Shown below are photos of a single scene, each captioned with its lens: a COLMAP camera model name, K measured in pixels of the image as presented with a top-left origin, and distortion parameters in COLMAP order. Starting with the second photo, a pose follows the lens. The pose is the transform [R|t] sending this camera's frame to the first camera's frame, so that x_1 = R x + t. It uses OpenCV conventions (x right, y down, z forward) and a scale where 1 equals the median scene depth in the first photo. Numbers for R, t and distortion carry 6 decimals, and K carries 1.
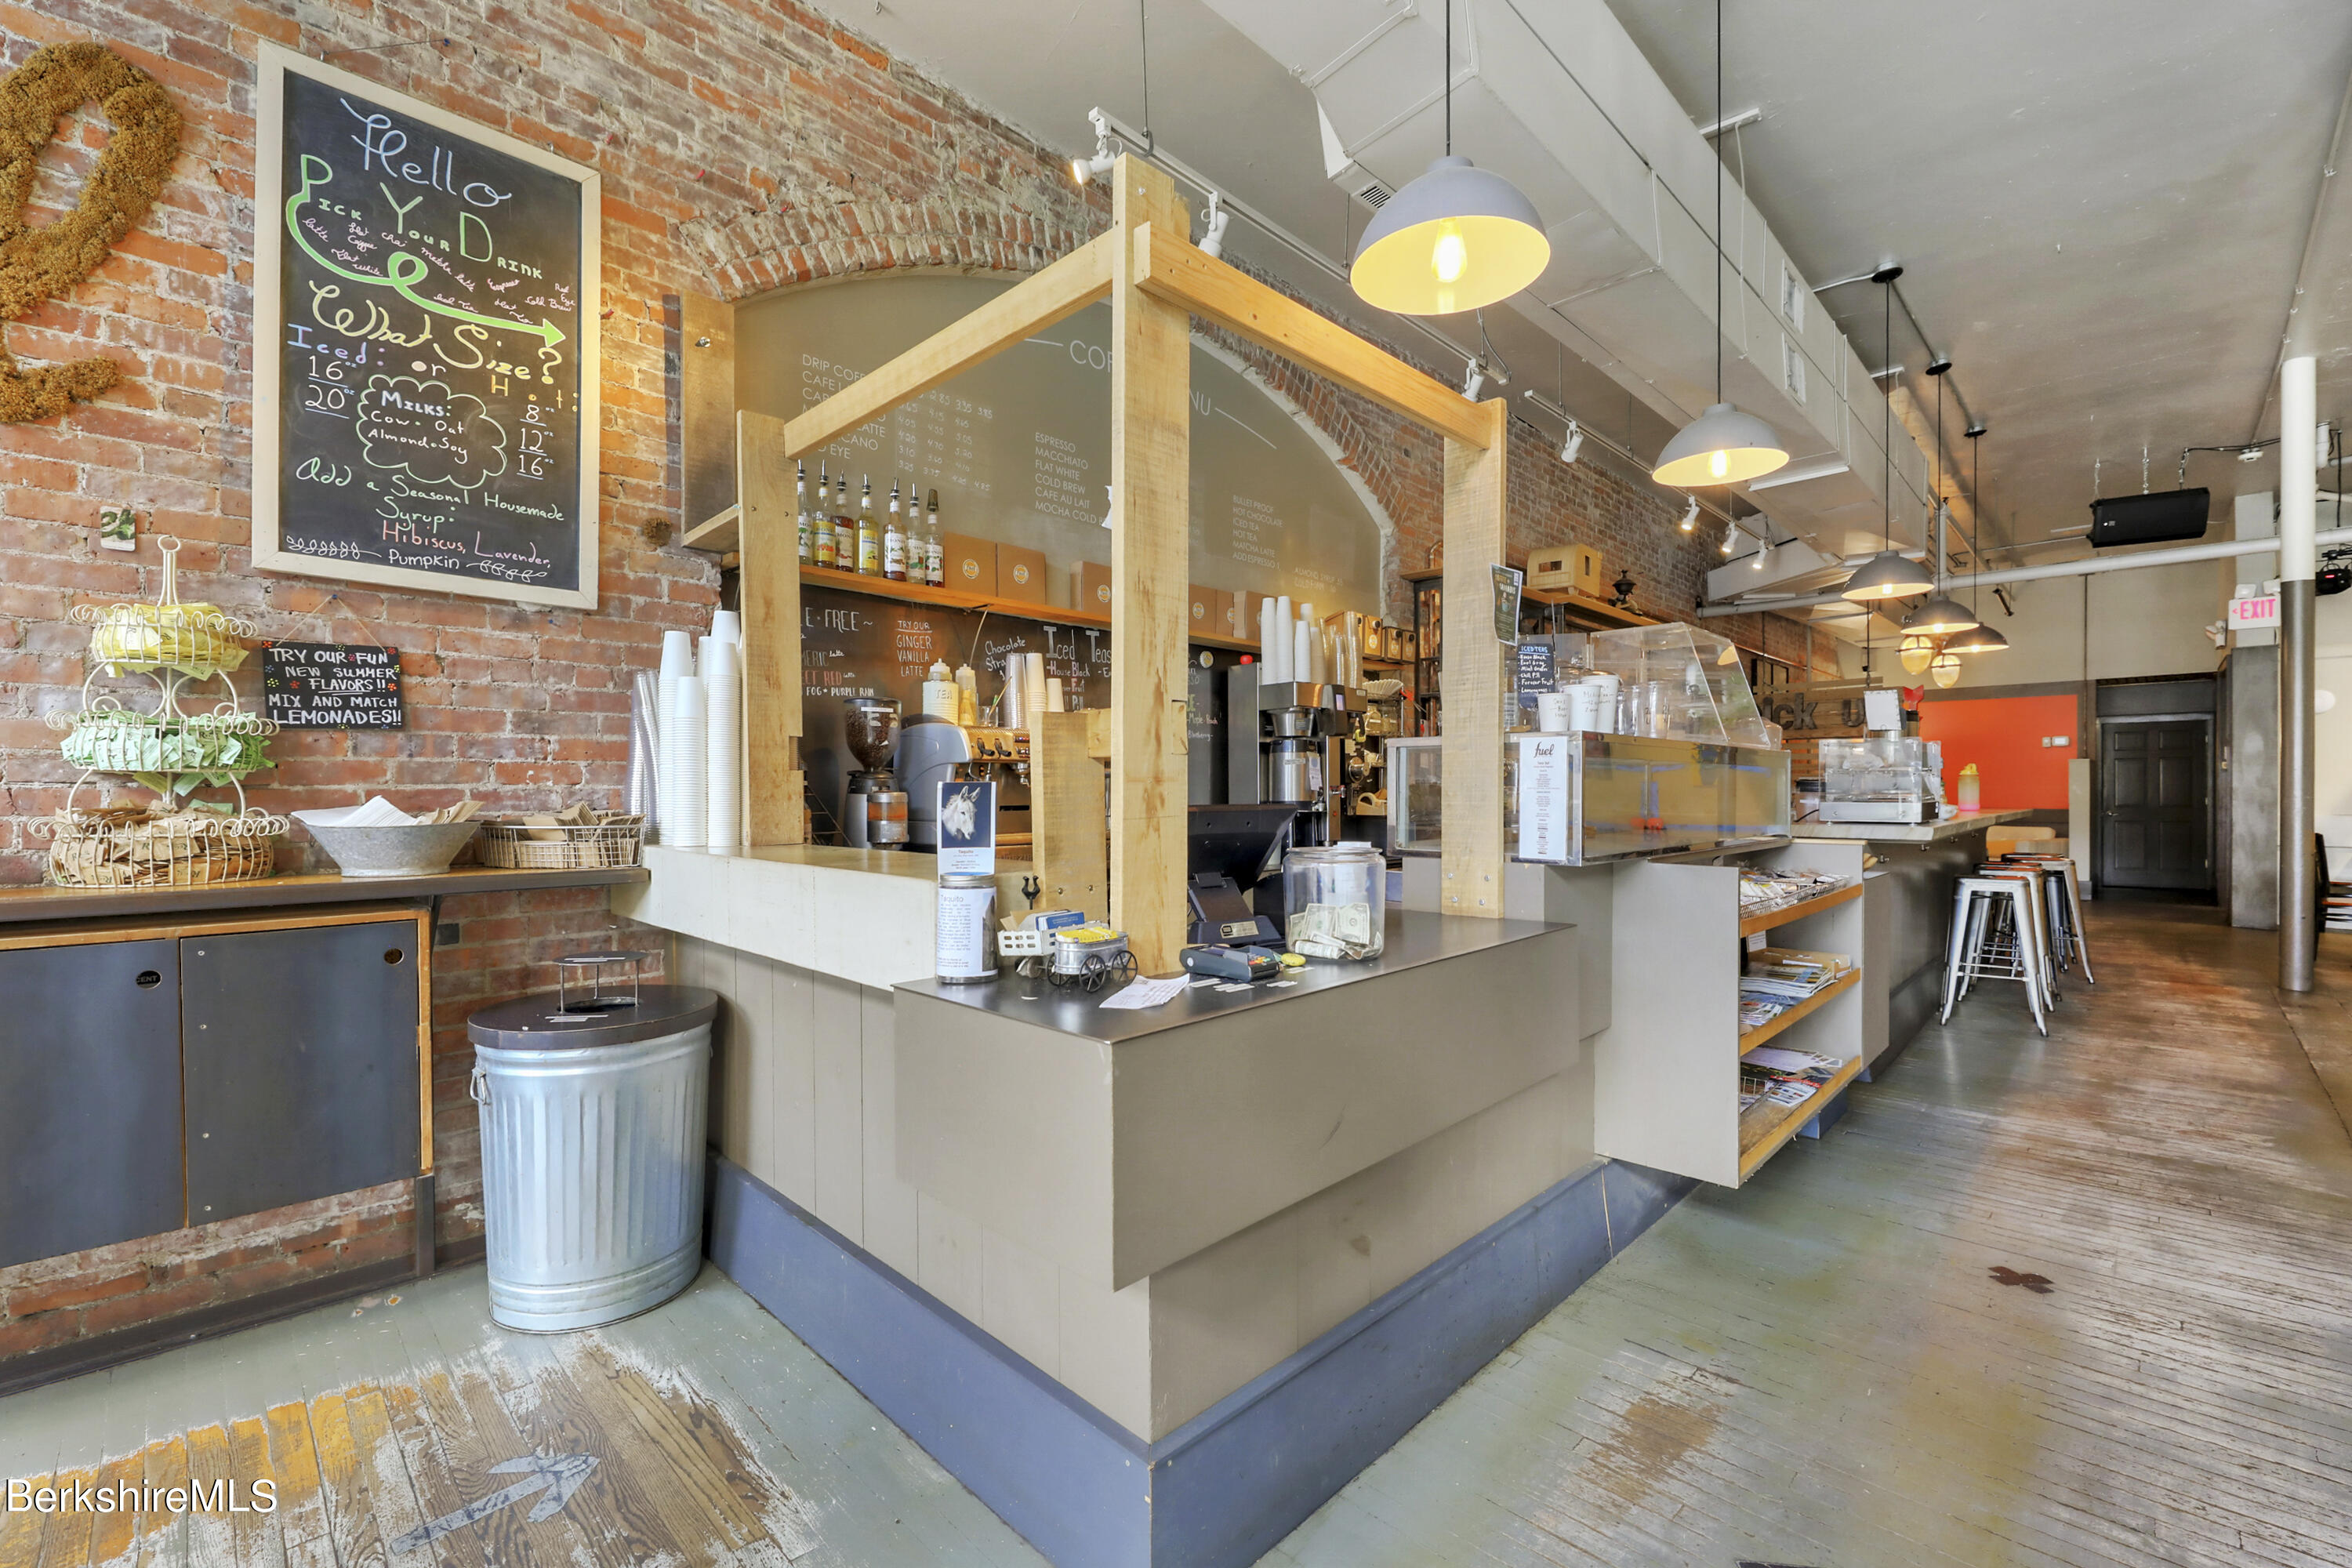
lens RADIAL K [[987.6, 0, 1180.8], [0, 987.6, 792.7], [0, 0, 1]] dist [-0.000440, -0.002901]
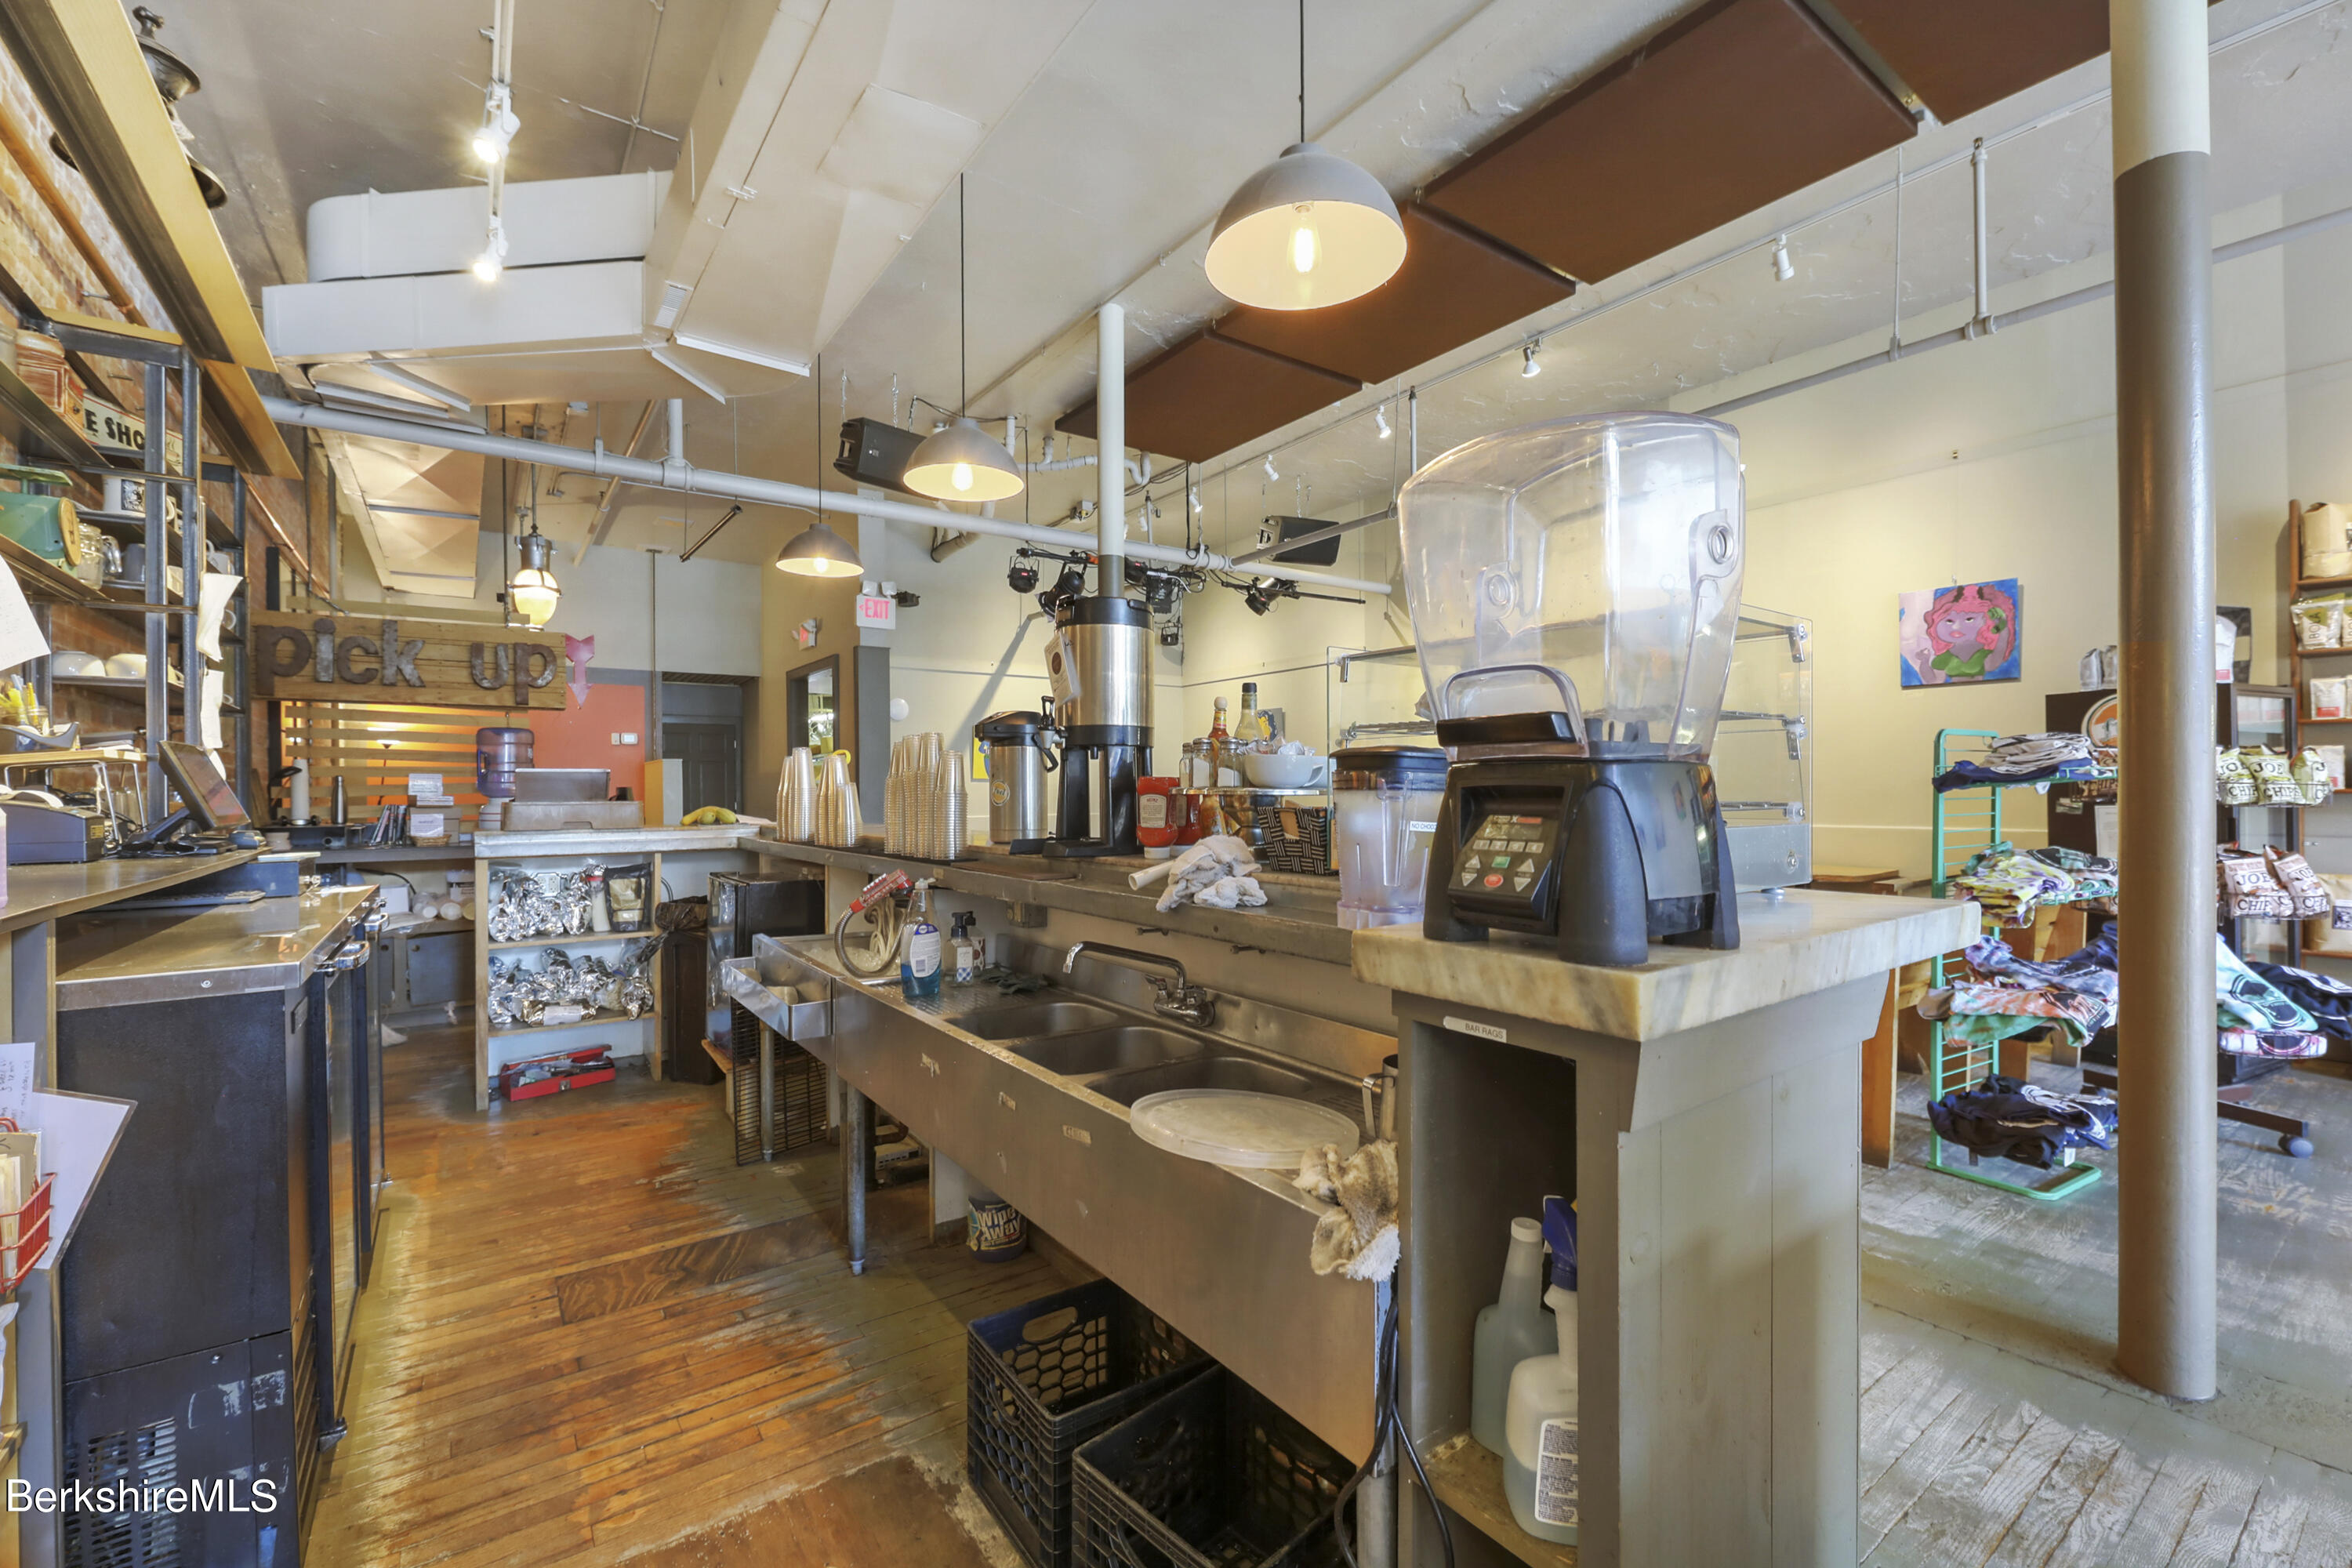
lens RADIAL K [[987.6, 0, 1180.8], [0, 987.6, 792.7], [0, 0, 1]] dist [-0.000440, -0.002901]
pose [[0.158685, 0.000657, 0.987329, 0.616398], [0.007857, 0.999967, -0.001928, -0.000630], [-0.987298, 0.008063, 0.158675, 1.914165]]
